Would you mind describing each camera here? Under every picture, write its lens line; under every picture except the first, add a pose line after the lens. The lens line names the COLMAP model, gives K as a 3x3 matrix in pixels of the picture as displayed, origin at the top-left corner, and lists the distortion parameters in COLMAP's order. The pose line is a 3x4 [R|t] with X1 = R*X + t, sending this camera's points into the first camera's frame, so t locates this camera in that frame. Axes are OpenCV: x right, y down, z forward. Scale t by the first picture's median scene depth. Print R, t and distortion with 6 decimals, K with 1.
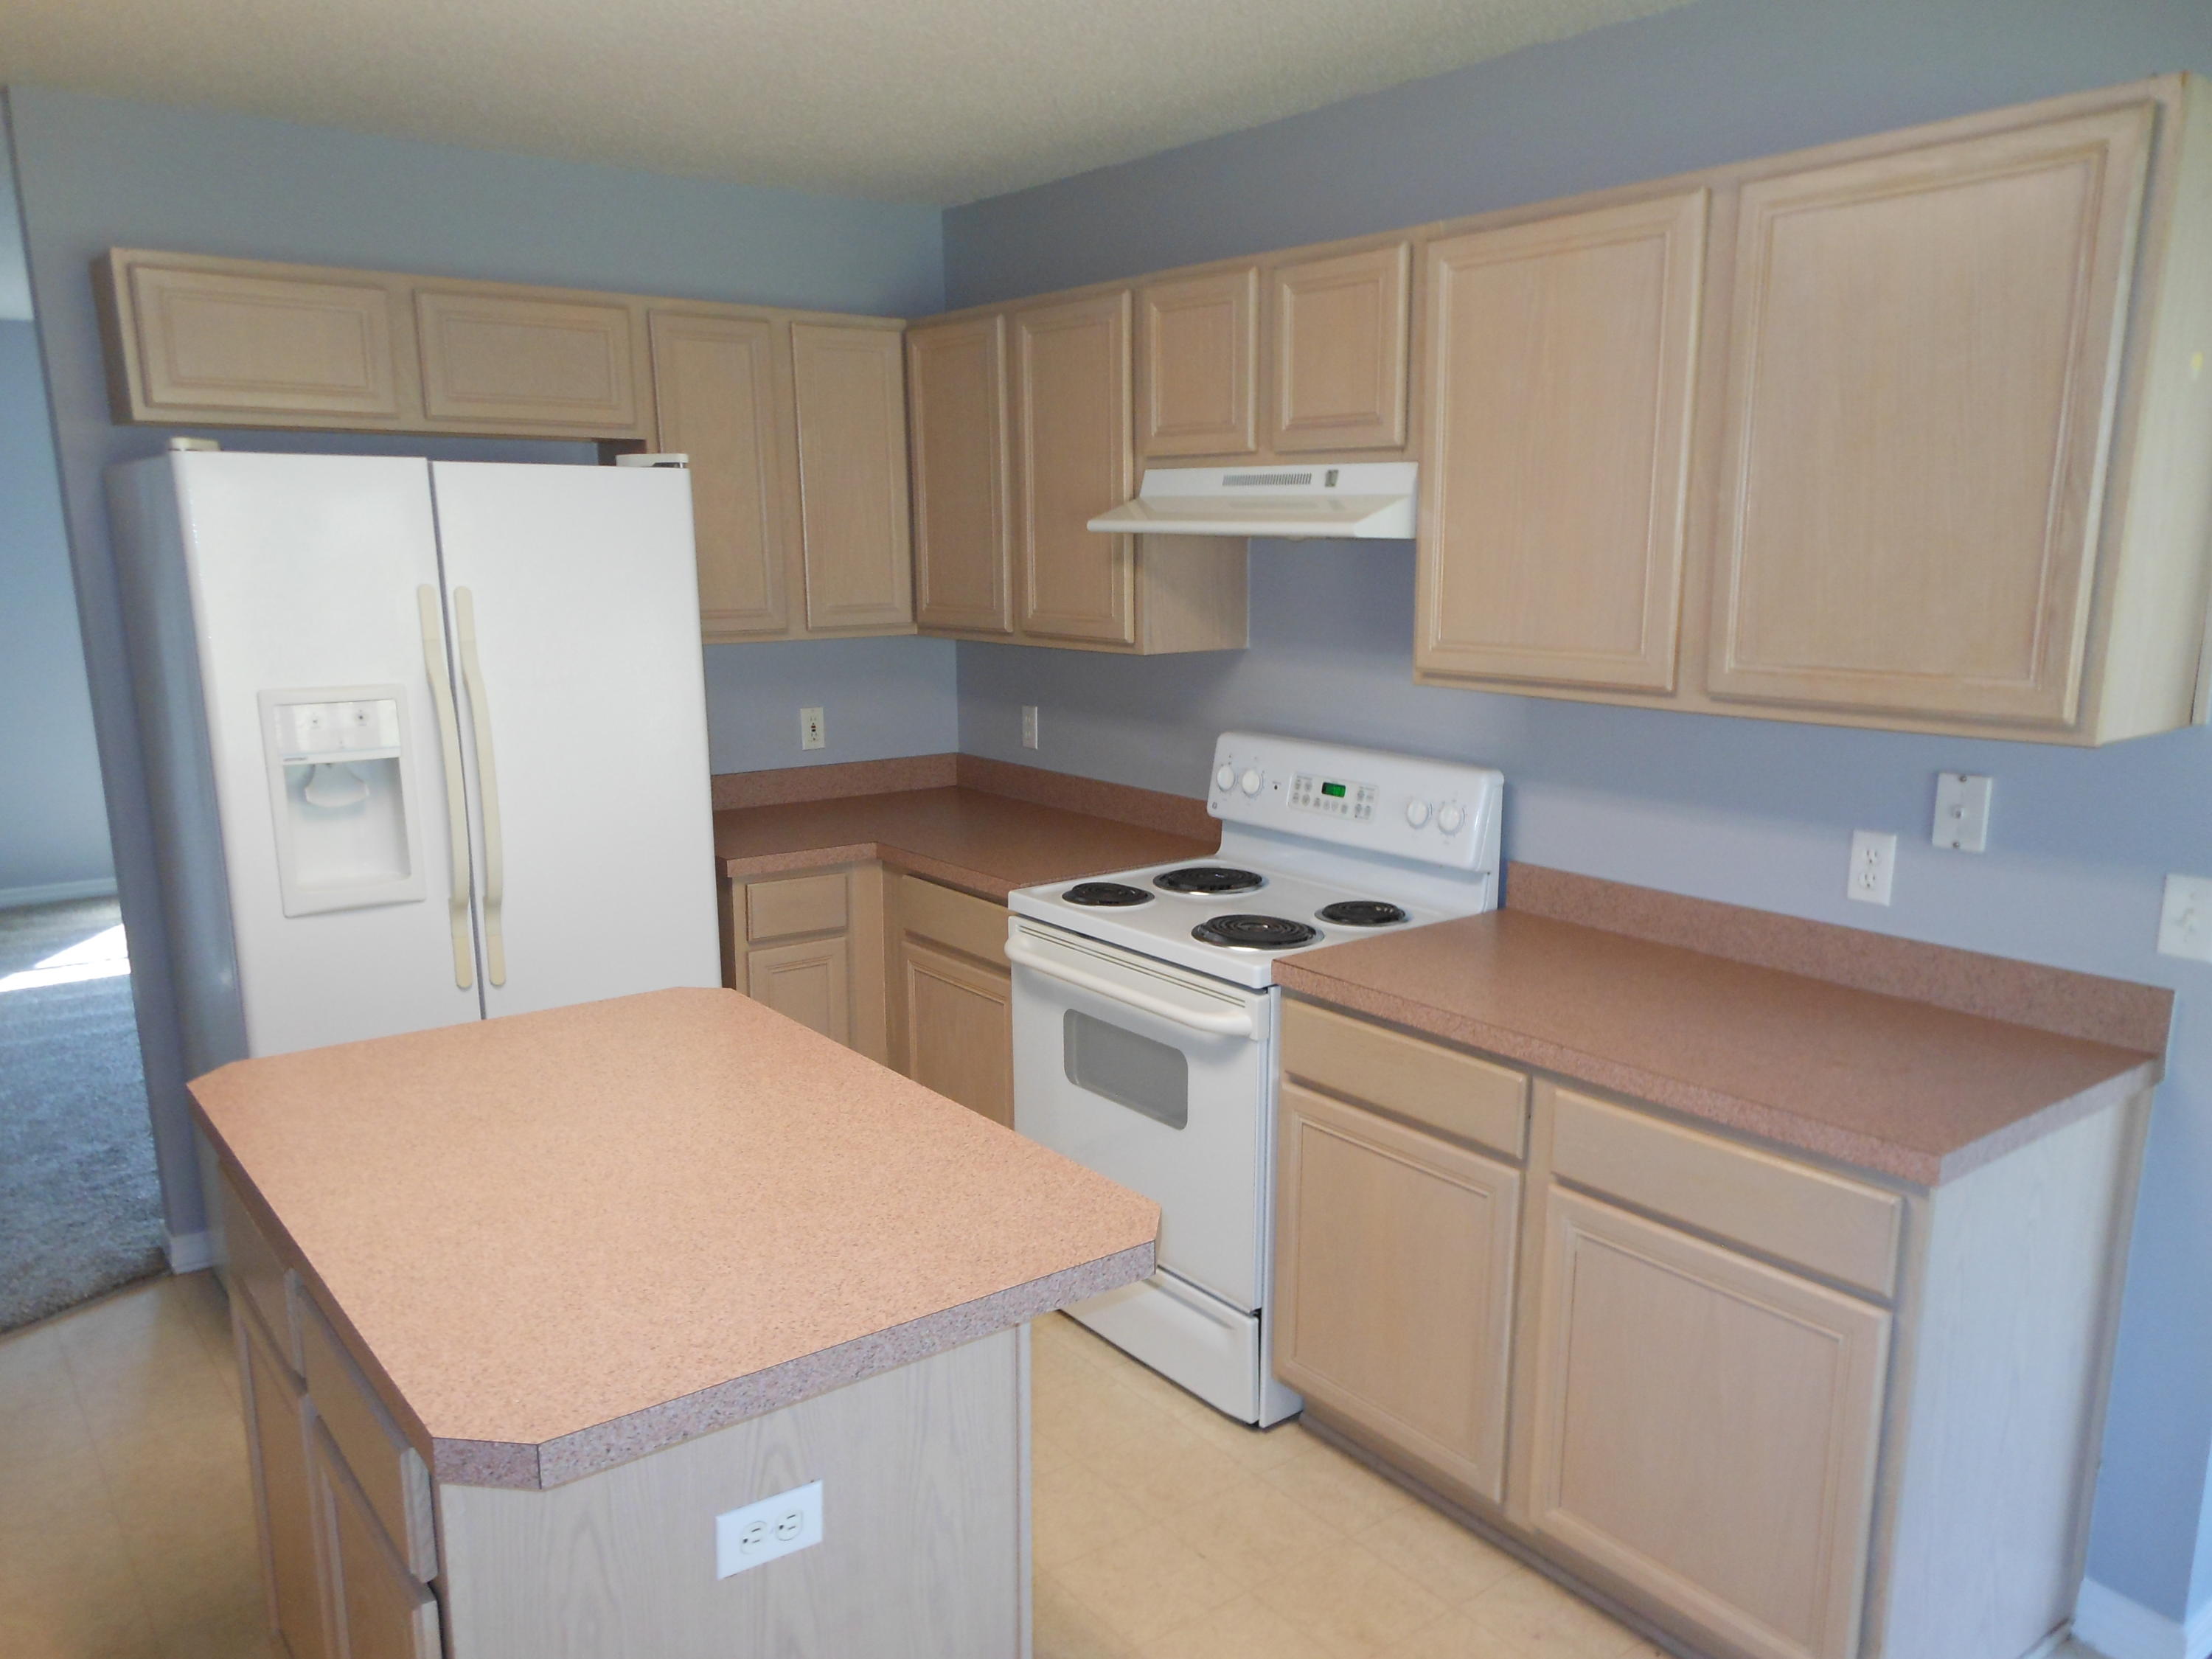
lens RADIAL K [[1604.6, 0, 1078.3], [0, 1604.6, 884.5], [0, 0, 1]] dist [0.018149, 0.007023]
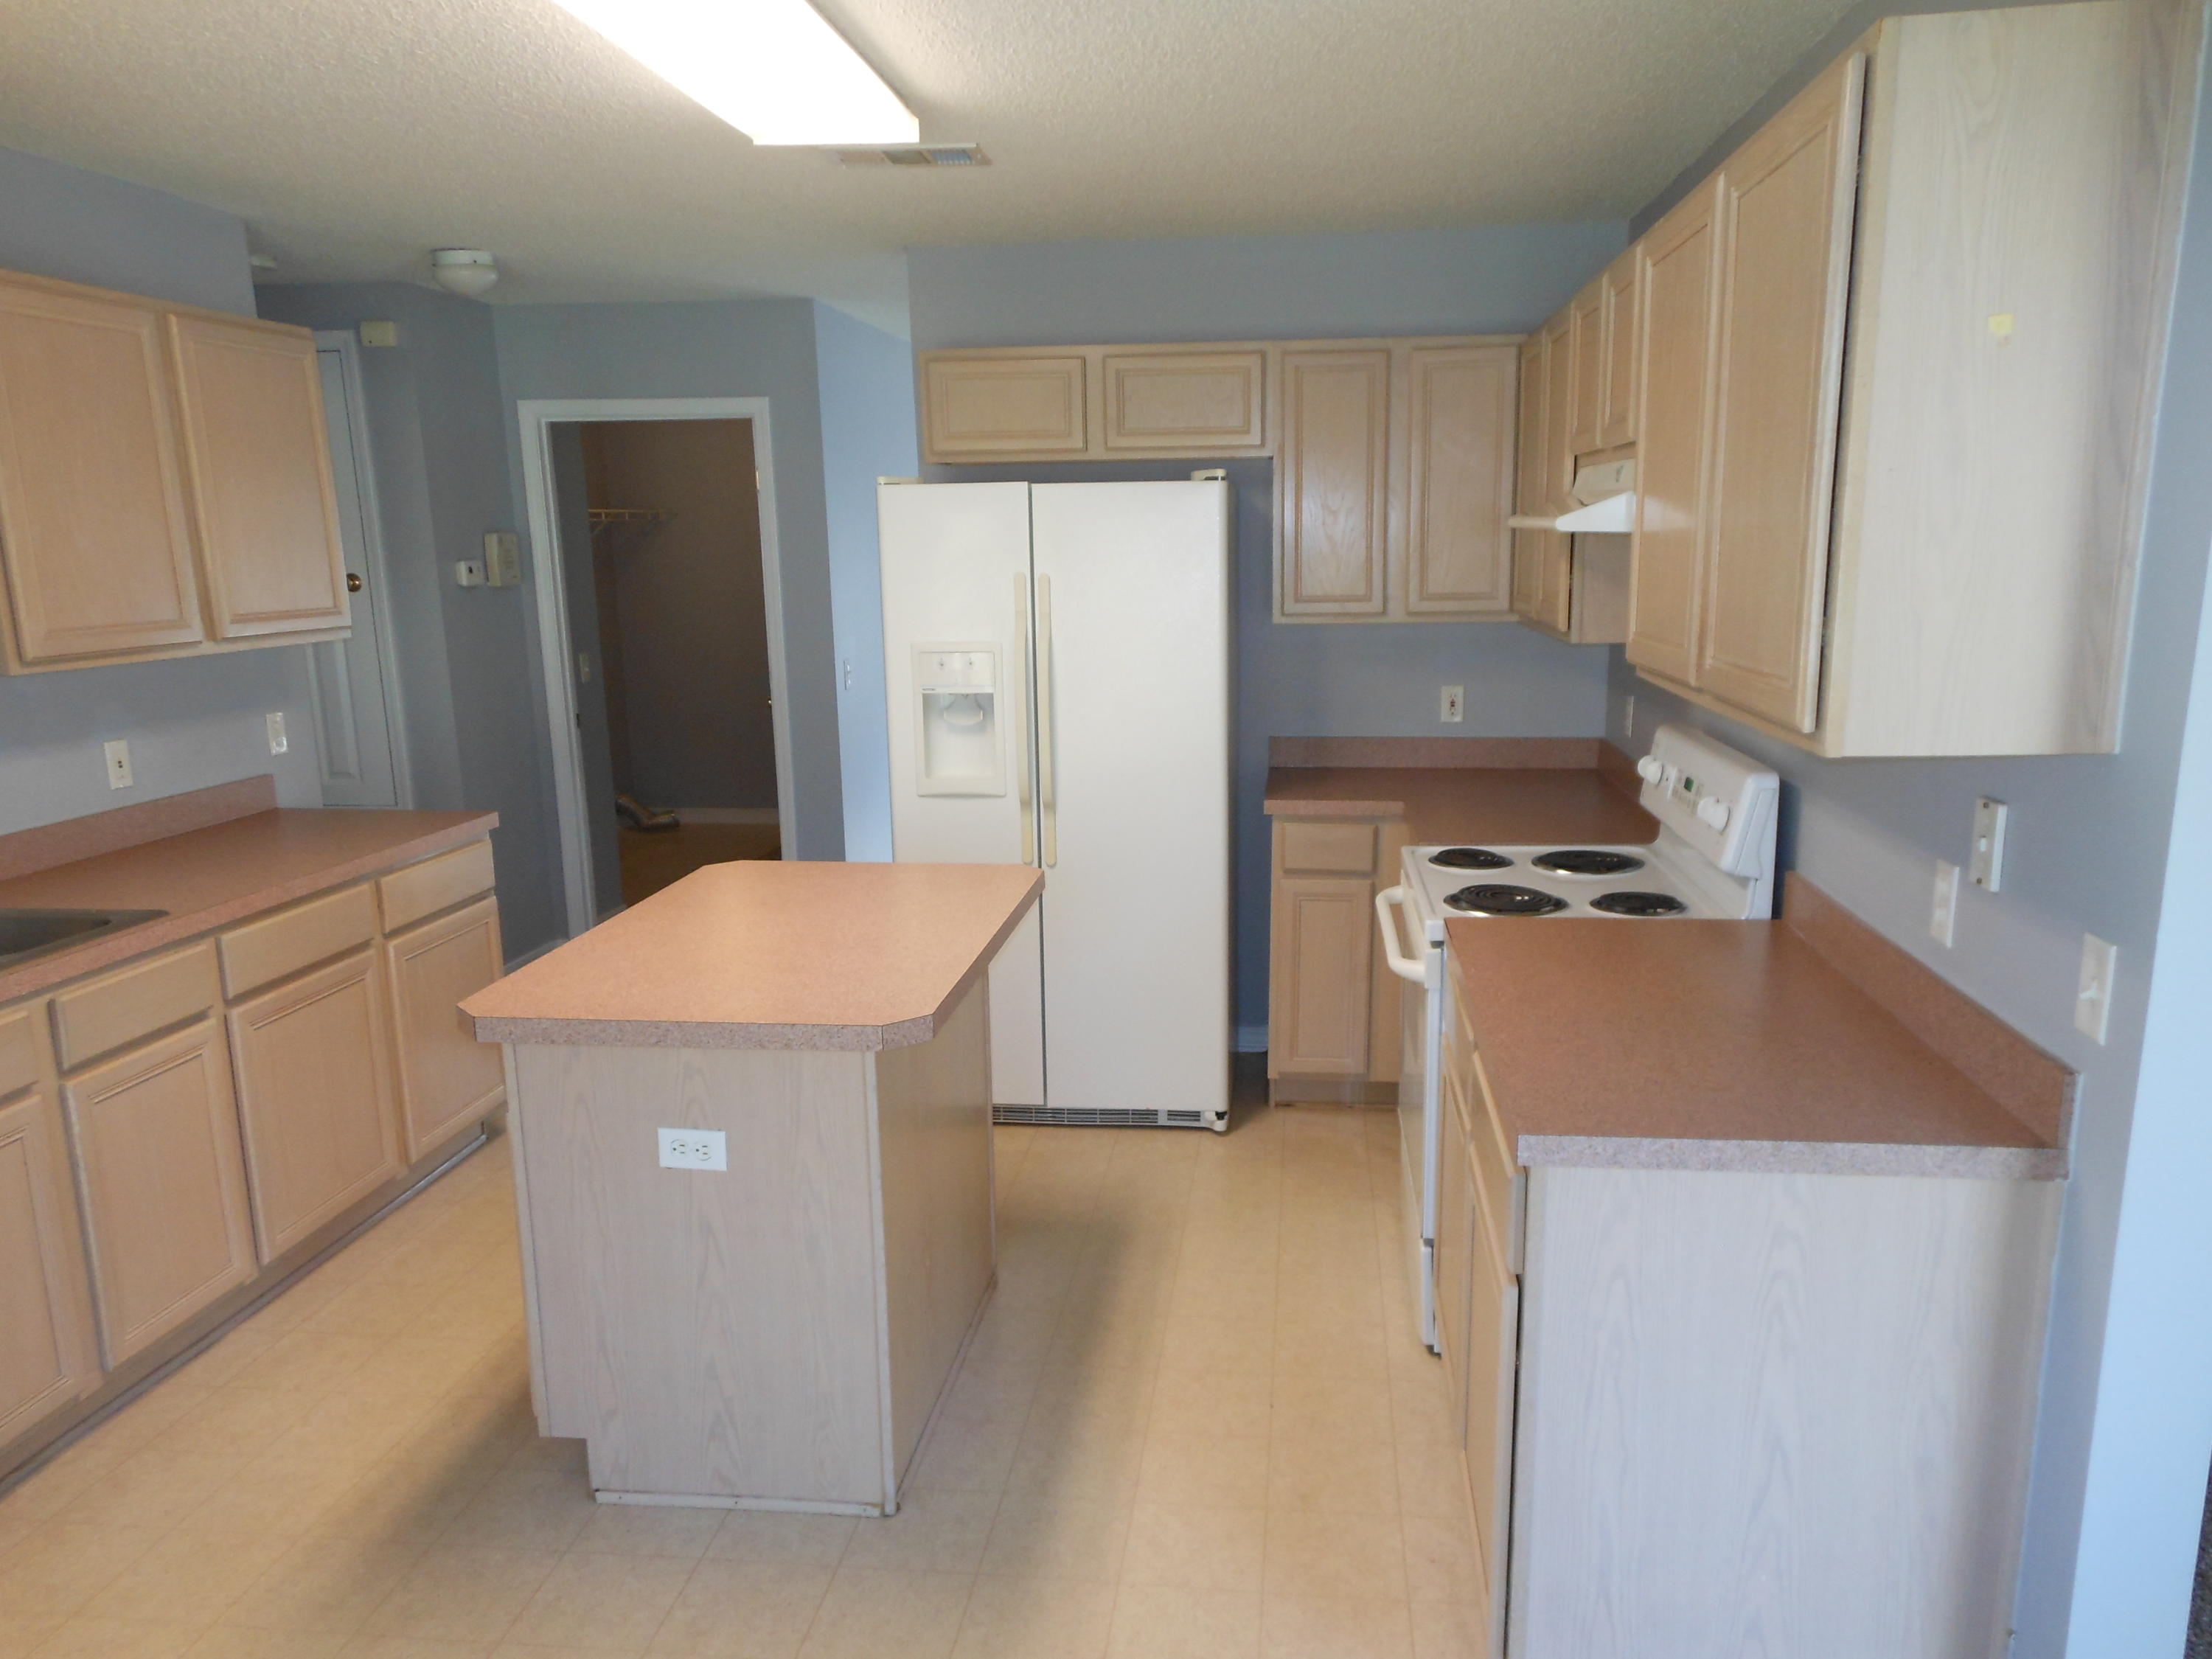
lens RADIAL K [[1604.6, 0, 1162.2], [0, 1604.6, 879.7], [0, 0, 1]] dist [0.018149, 0.007023]
pose [[0.736191, 0.134171, -0.663341, 0.624598], [-0.134382, 0.989615, 0.051024, -0.007987], [0.663298, 0.051578, 0.746576, 0.046744]]
